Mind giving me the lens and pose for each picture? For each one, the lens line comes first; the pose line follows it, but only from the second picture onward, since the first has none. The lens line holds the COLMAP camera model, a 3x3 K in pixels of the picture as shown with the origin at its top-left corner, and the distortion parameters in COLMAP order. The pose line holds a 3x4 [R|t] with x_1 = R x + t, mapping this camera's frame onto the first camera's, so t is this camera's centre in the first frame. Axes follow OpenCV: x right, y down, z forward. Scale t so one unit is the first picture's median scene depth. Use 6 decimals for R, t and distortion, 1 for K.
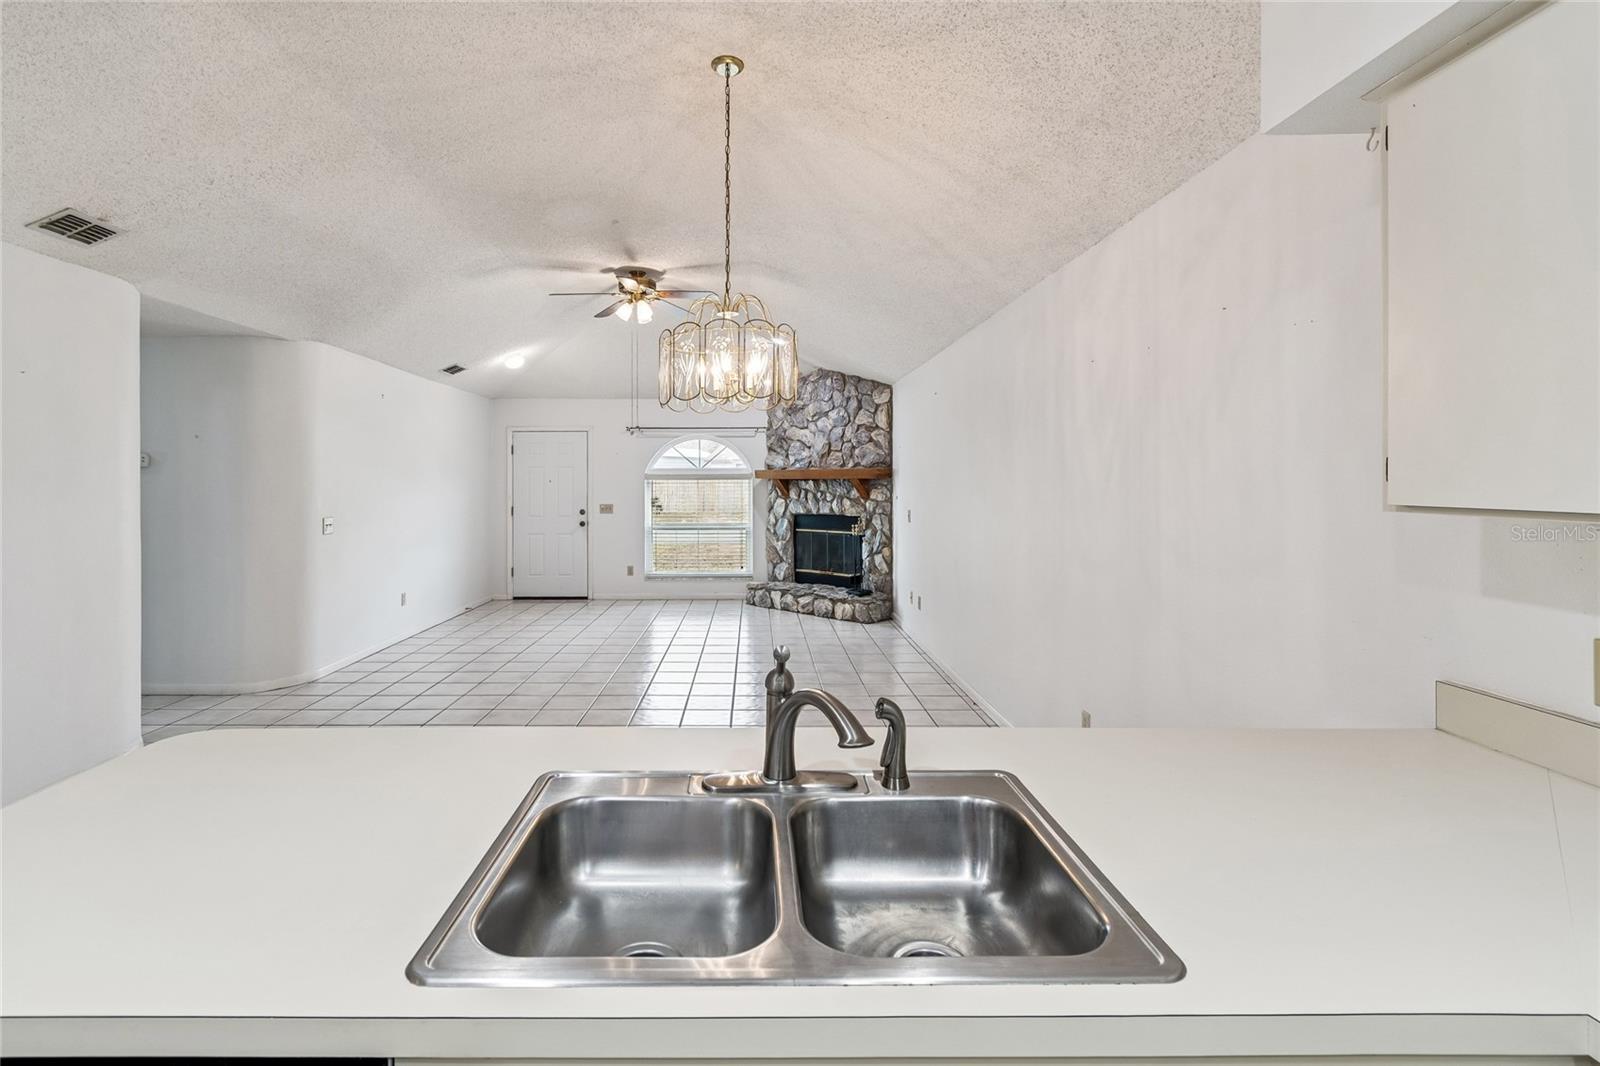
lens RADIAL K [[740.4, 0, 745.2], [0, 740.4, 480.0], [0, 0, 1]] dist [0.002782, 0.000144]
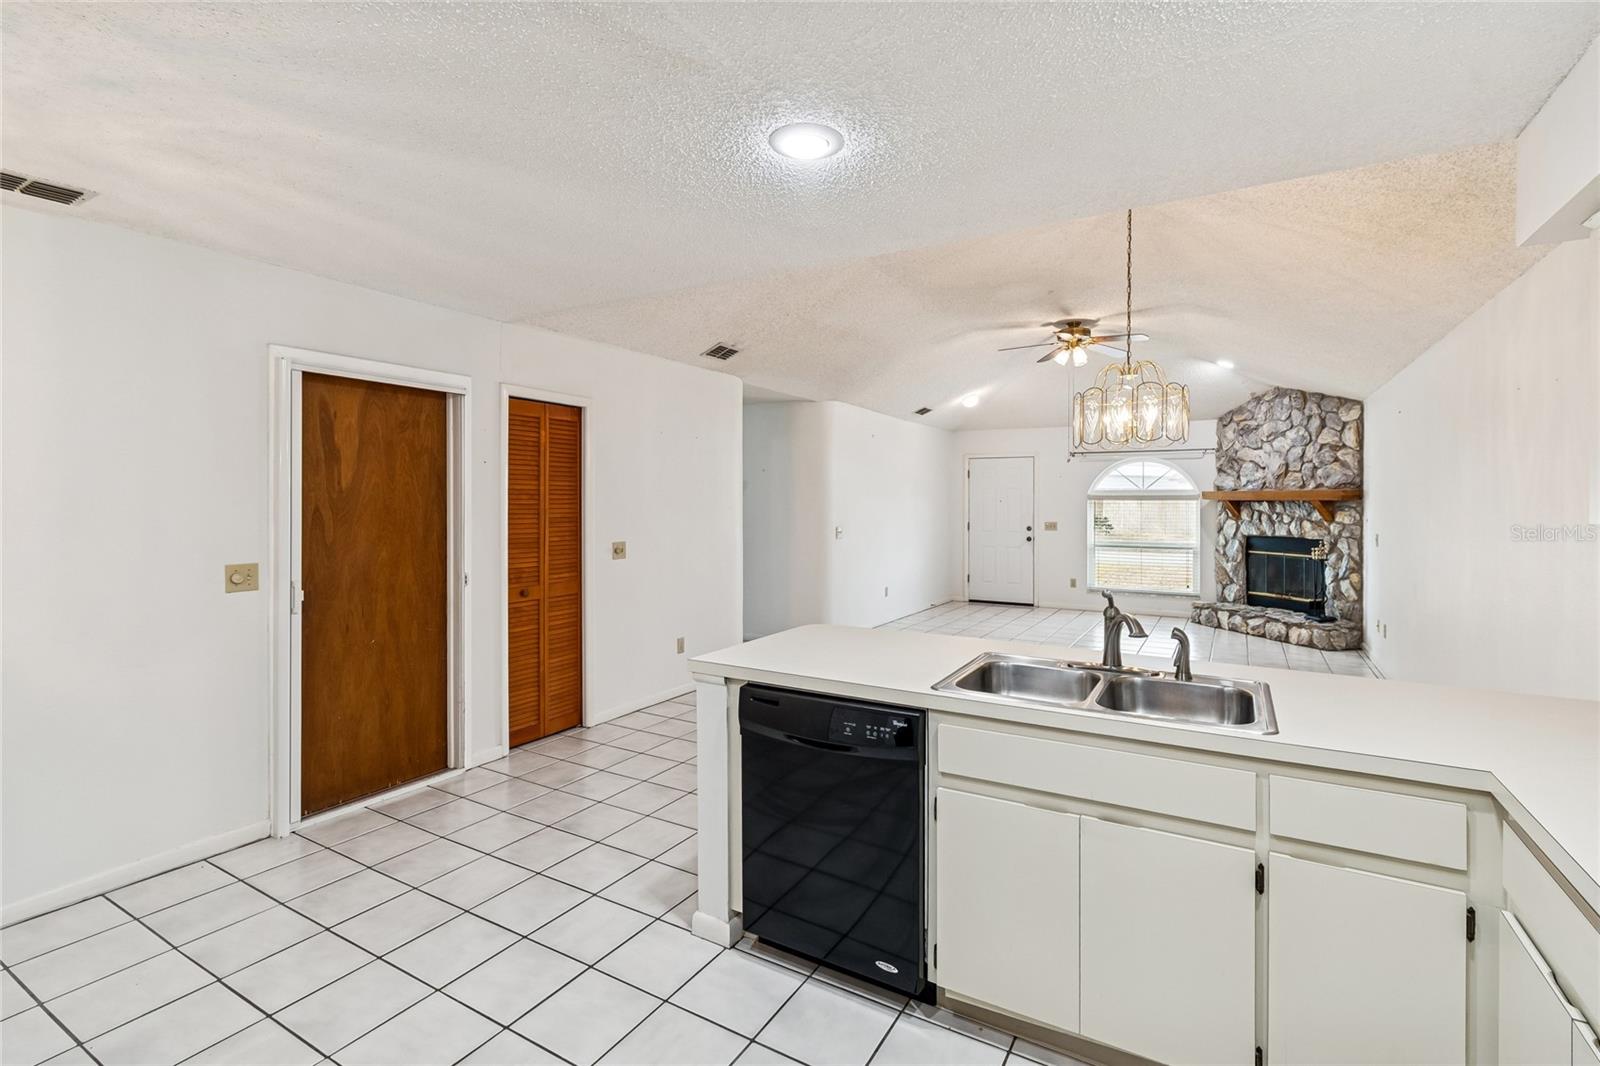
lens RADIAL K [[724.9, 0, 811.8], [0, 724.9, 499.2], [0, 0, 1]] dist [0.000753, -0.000056]
pose [[0.868806, 0.004288, -0.495134, 0.043673], [-0.004348, 0.999990, 0.001030, -0.001289], [0.495134, 0.001258, 0.868816, -0.137525]]
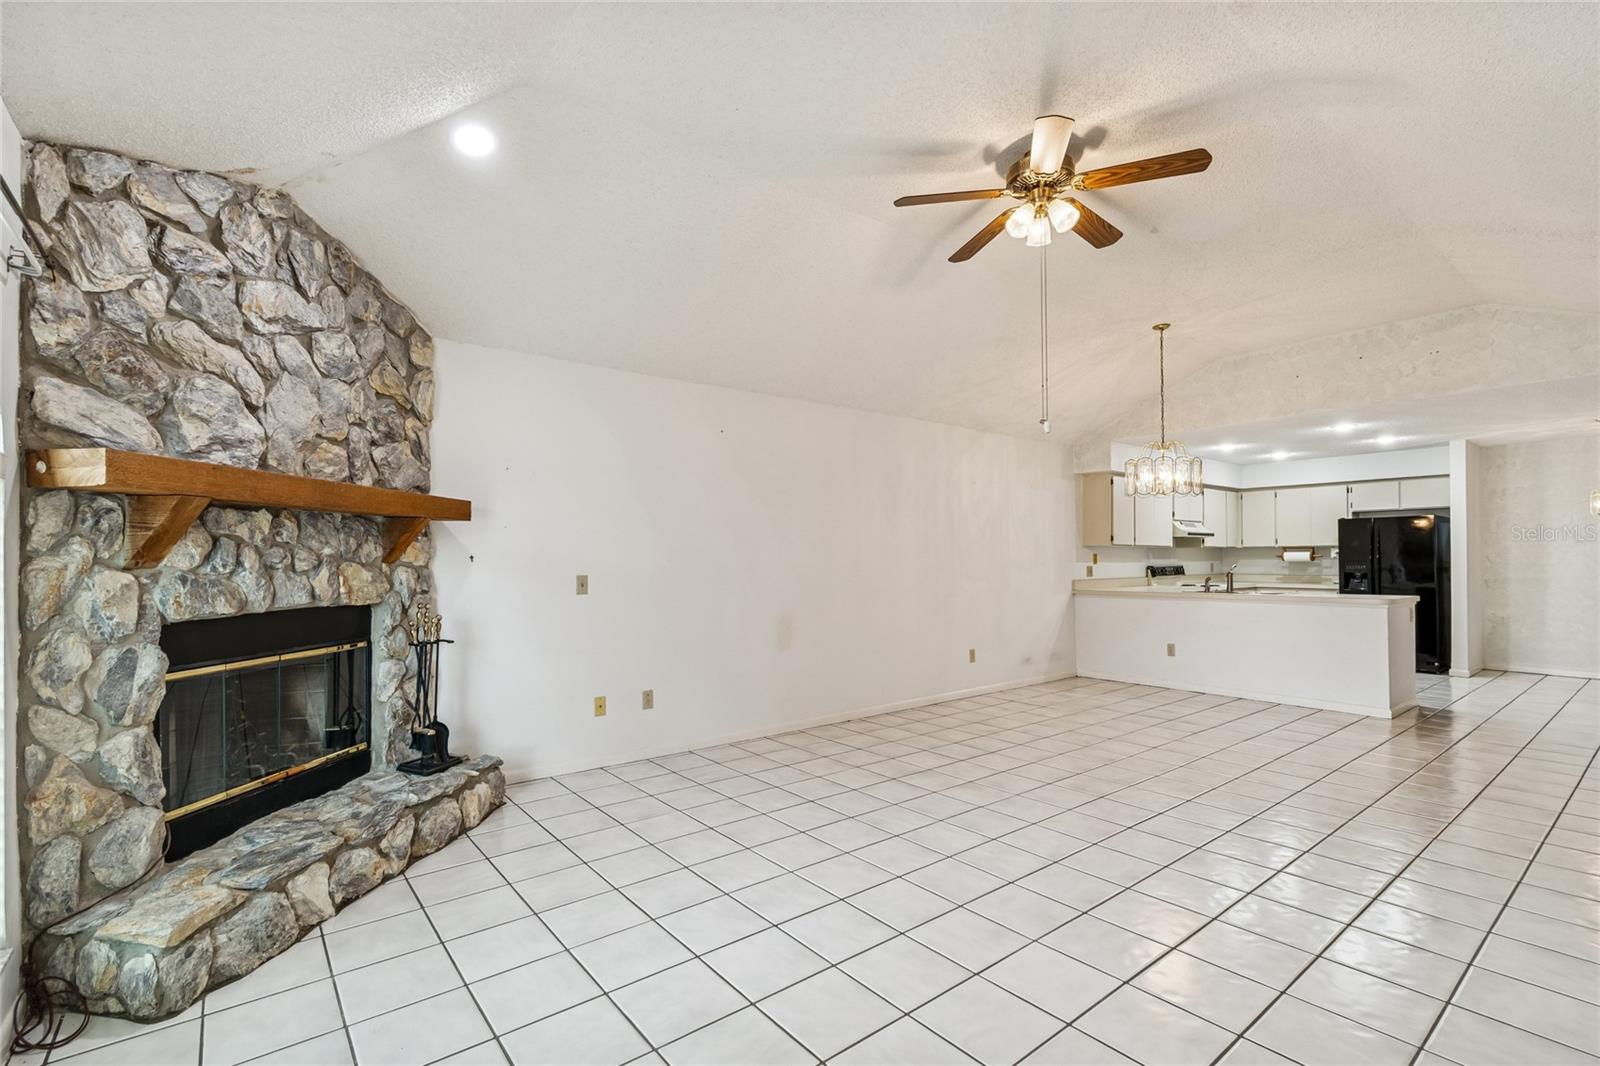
lens RADIAL K [[723.3, 0, 797.4], [0, 723.3, 557.7], [0, 0, 1]] dist [0.000115, -0.000533]
pose [[-0.626425, 0.010380, 0.779413, -0.321833], [0.006808, 0.999946, -0.007845, 0.026312], [-0.779452, 0.000392, -0.626462, 1.045965]]
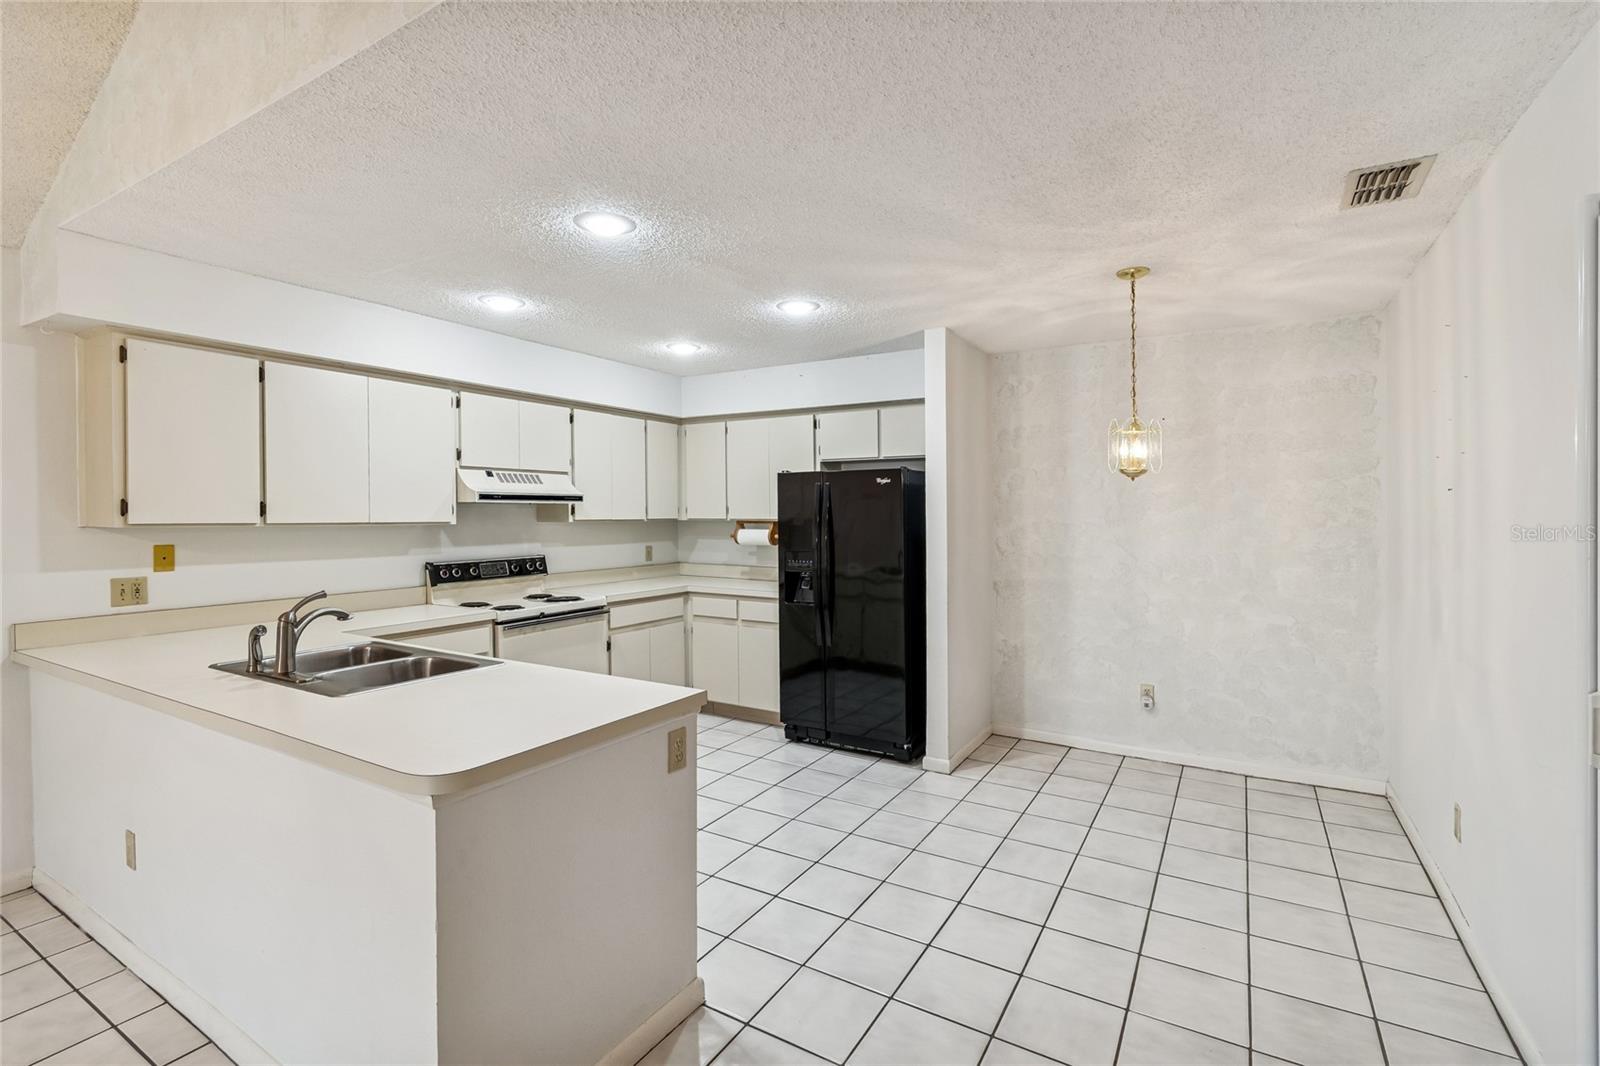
lens RADIAL K [[715.1, 0, 819.7], [0, 715.1, 512.0], [0, 0, 1]] dist [-0.000200, -0.000075]
pose [[-0.867382, 0.004217, 0.497625, -0.304971], [0.003378, 0.999991, -0.002586, 0.000986], [-0.497632, -0.000562, -0.867388, 0.285089]]
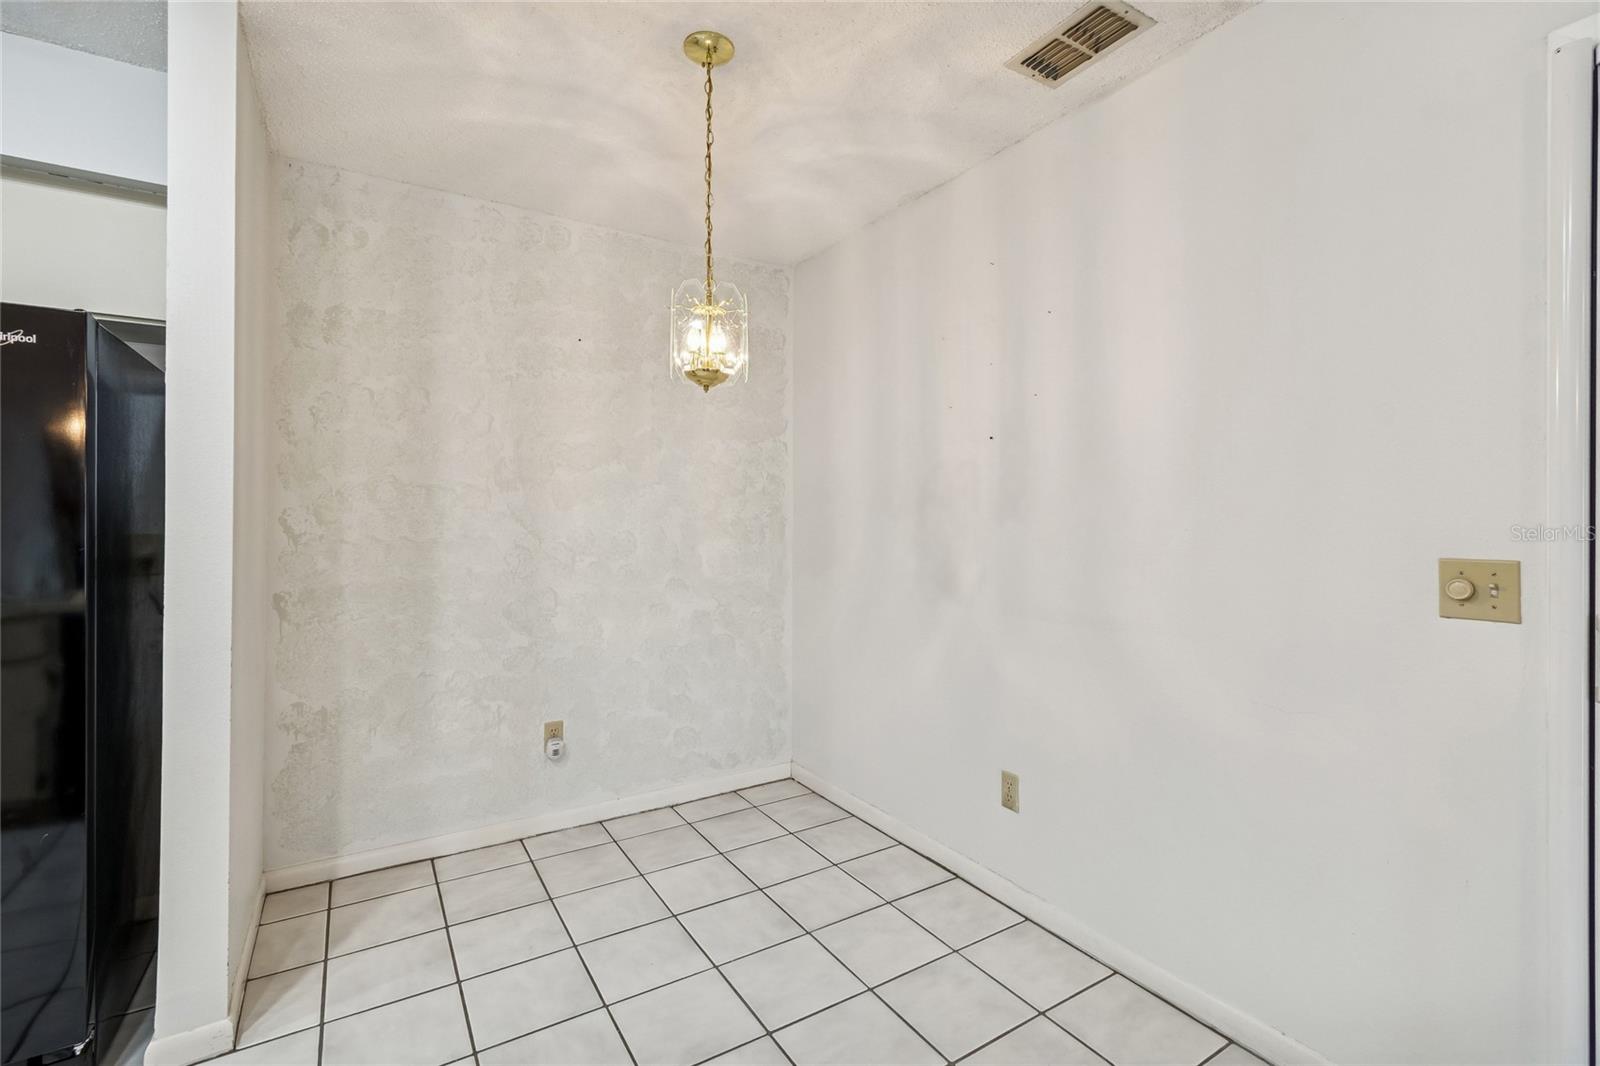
lens RADIAL K [[710.5, 0, 798.0], [0, 710.5, 507.8], [0, 0, 1]] dist [0.000687, -0.000373]
pose [[-0.845238, -0.006347, -0.534352, -0.170567], [0.001088, 0.999907, -0.013598, 0.023336], [0.534389, -0.012075, -0.845153, 0.089171]]
